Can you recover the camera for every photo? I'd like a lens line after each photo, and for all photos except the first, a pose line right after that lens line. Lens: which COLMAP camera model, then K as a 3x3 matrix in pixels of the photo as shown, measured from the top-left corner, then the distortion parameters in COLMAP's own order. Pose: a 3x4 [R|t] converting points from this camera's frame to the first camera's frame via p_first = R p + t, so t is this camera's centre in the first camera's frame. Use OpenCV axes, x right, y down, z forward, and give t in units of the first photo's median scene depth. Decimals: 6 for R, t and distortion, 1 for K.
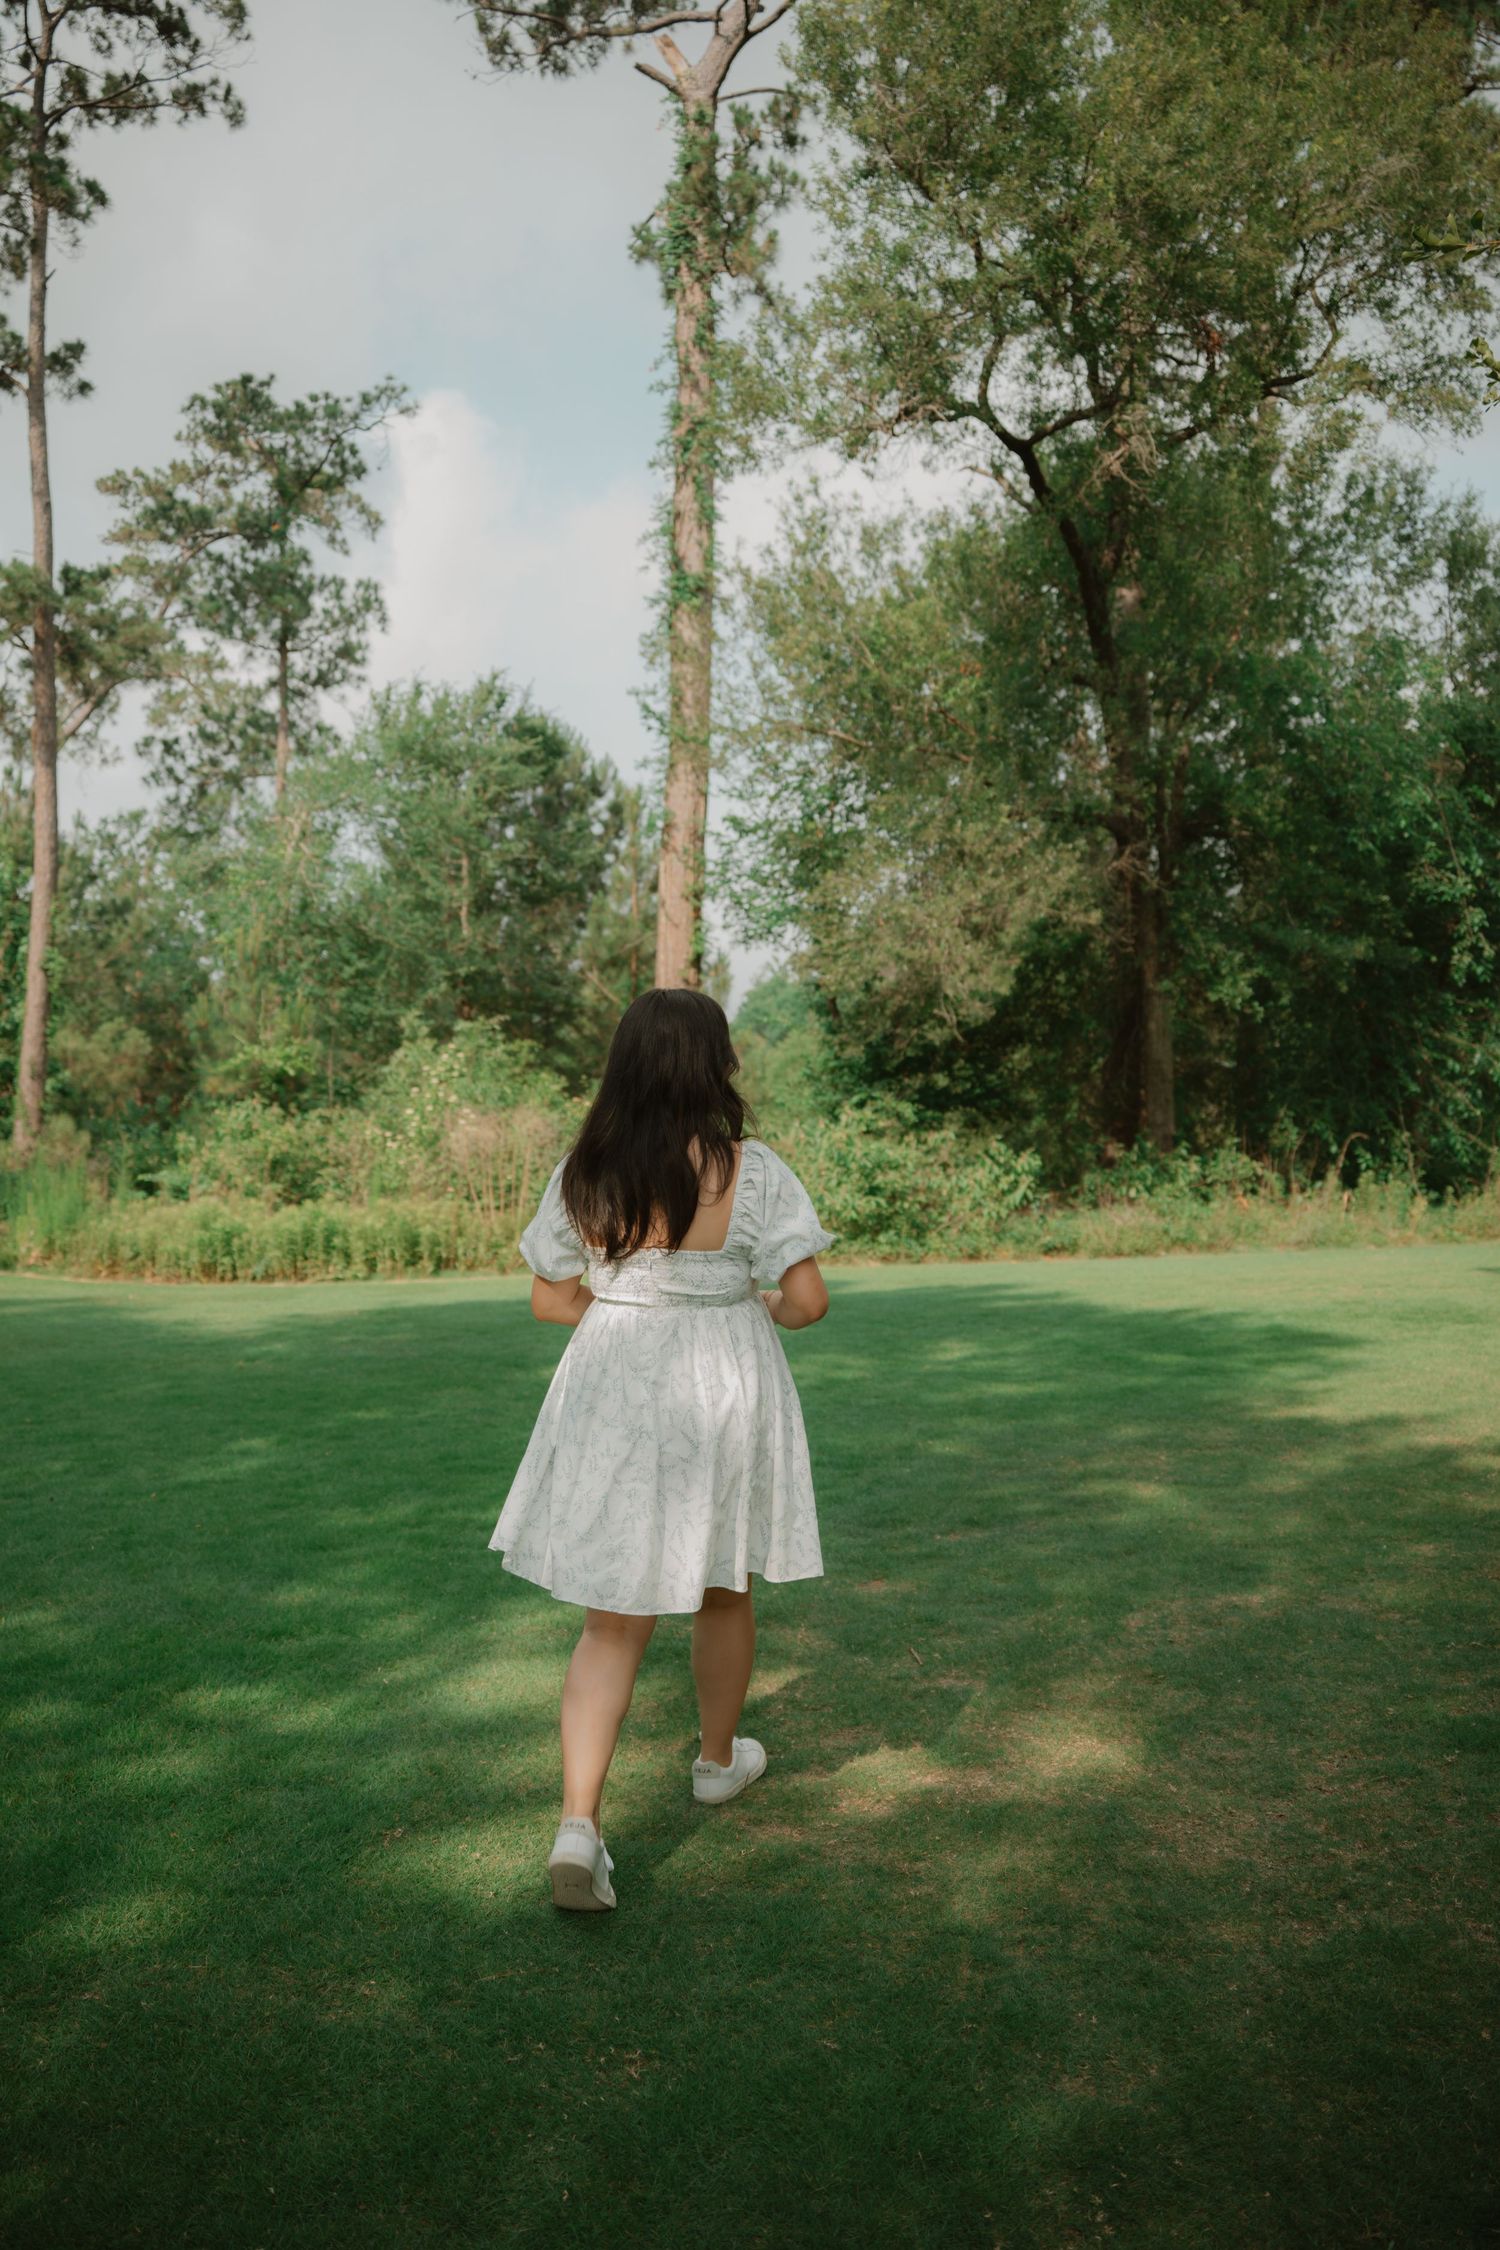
lens RADIAL K [[1806.0, 0, 749.6], [0, 1806.0, 1128.8], [0, 0, 1]] dist [0.000260, 0.000007]
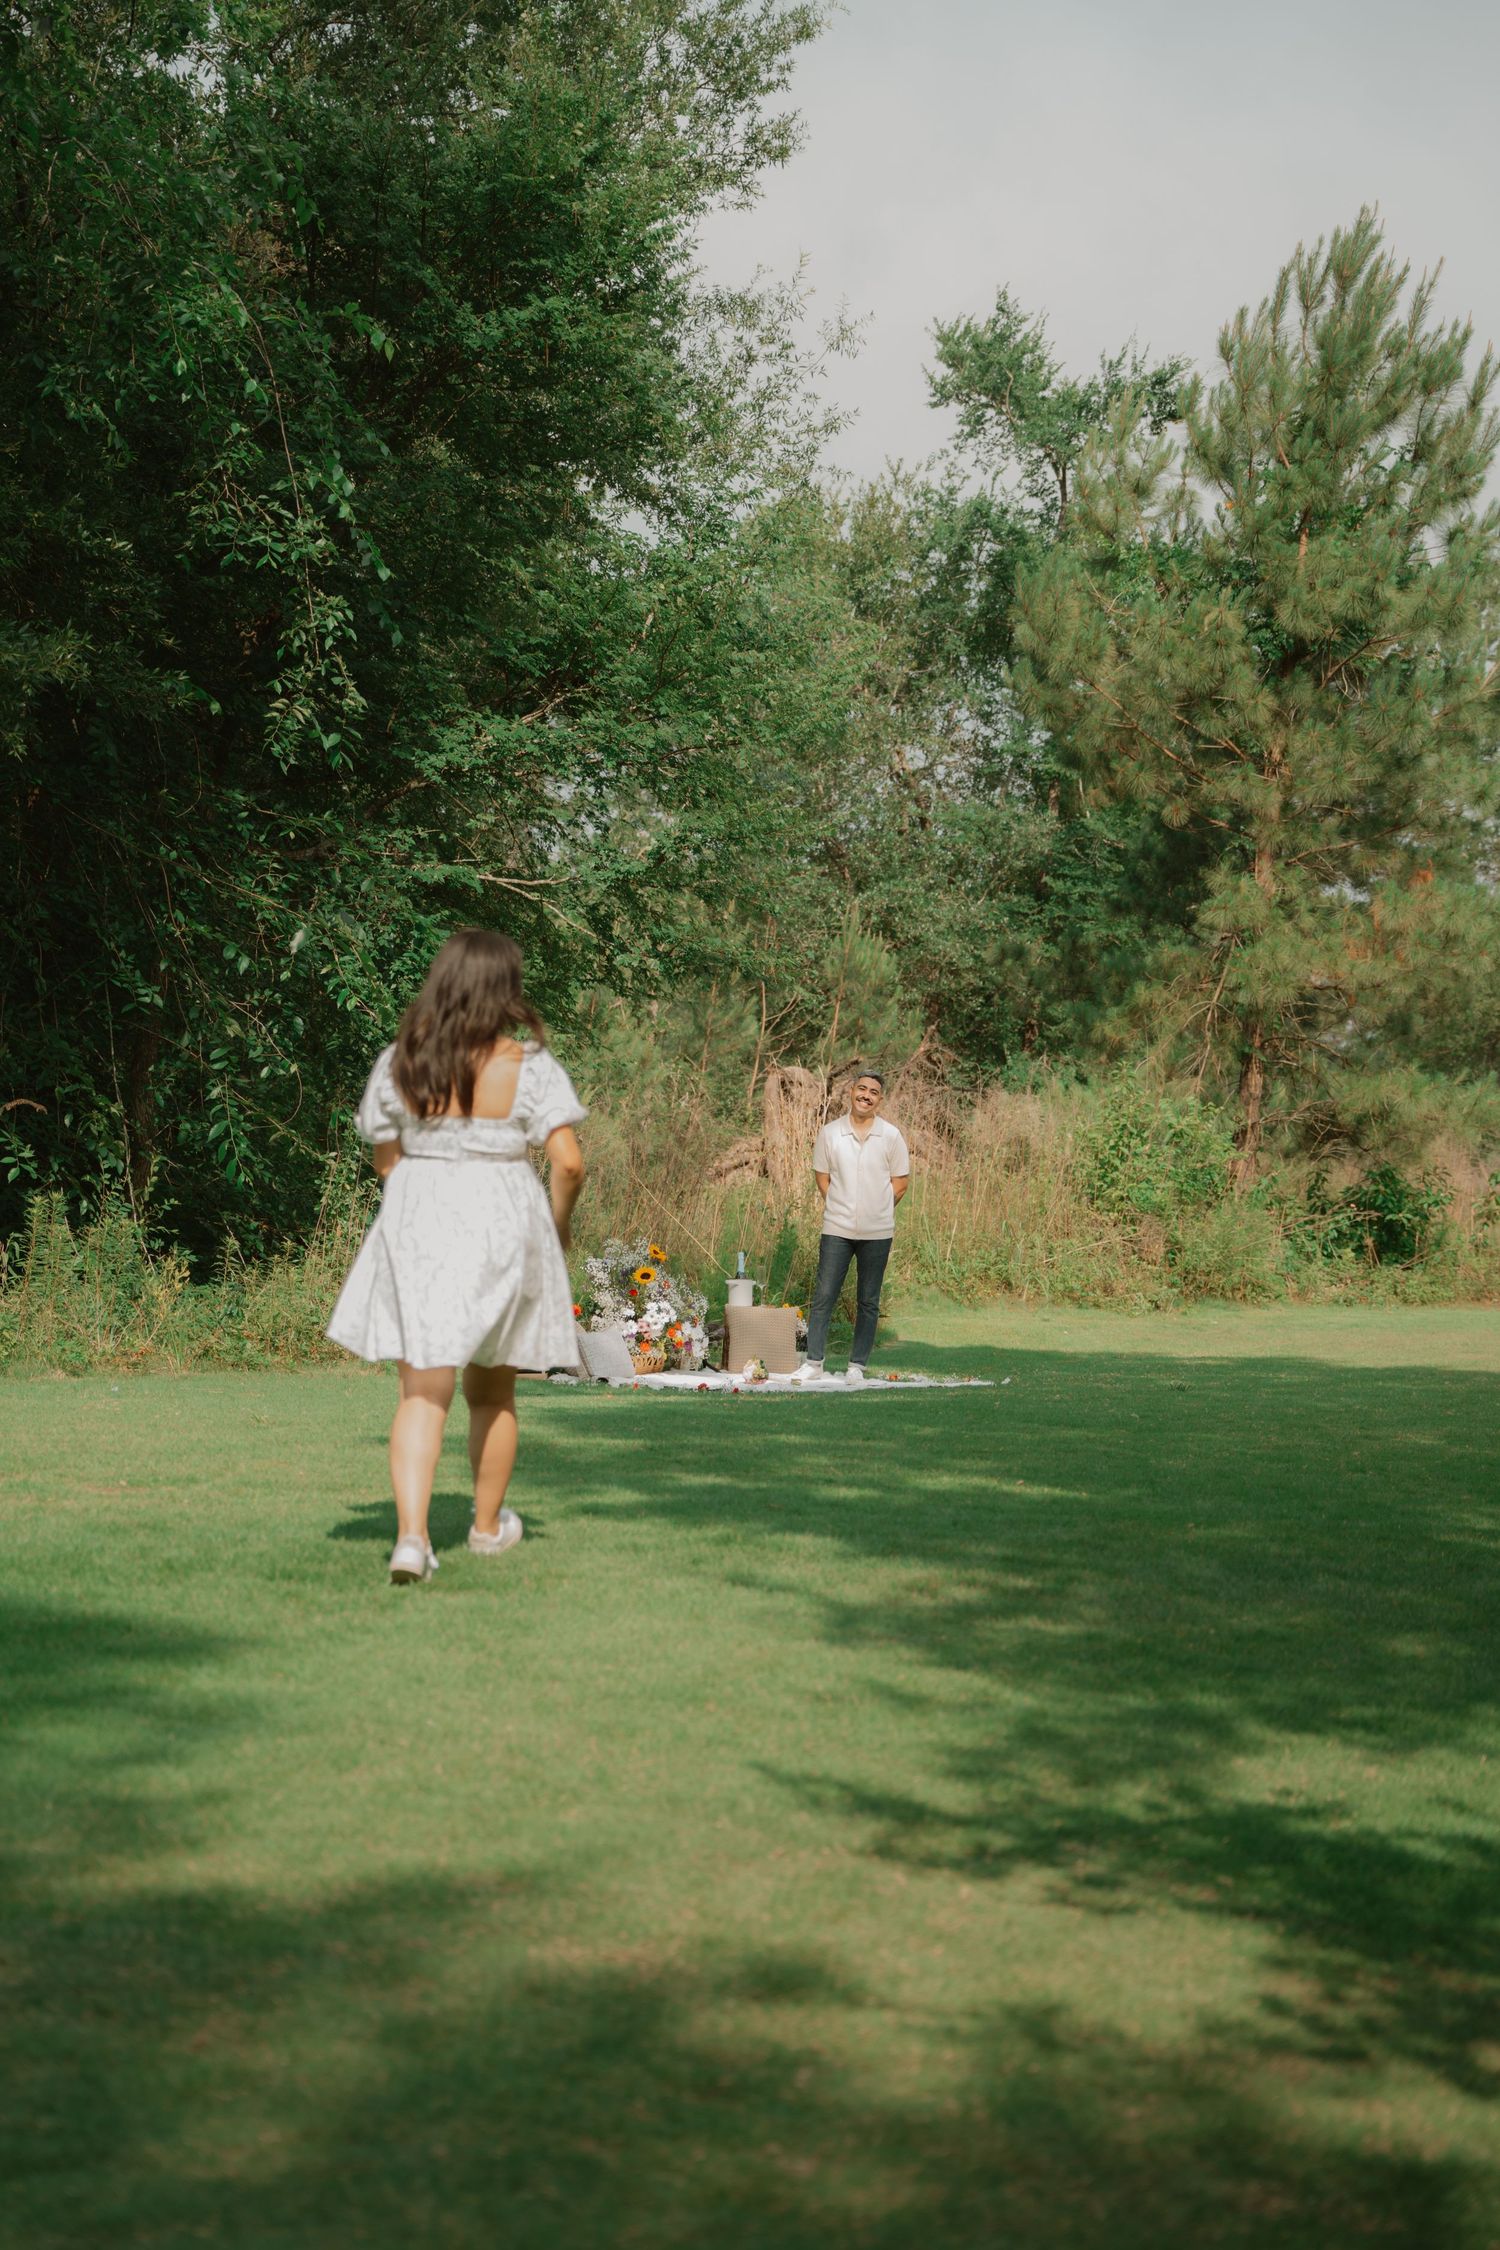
lens RADIAL K [[4068.0, 0, 748.2], [0, 4068.0, 1123.3], [0, 0, 1]] dist [0.298384, 0.000000]
pose [[0.856139, 0.062249, 0.512982, -0.006930], [-0.067823, 0.997666, -0.007872, 0.004528], [-0.512275, -0.028053, 0.858363, 0.105038]]
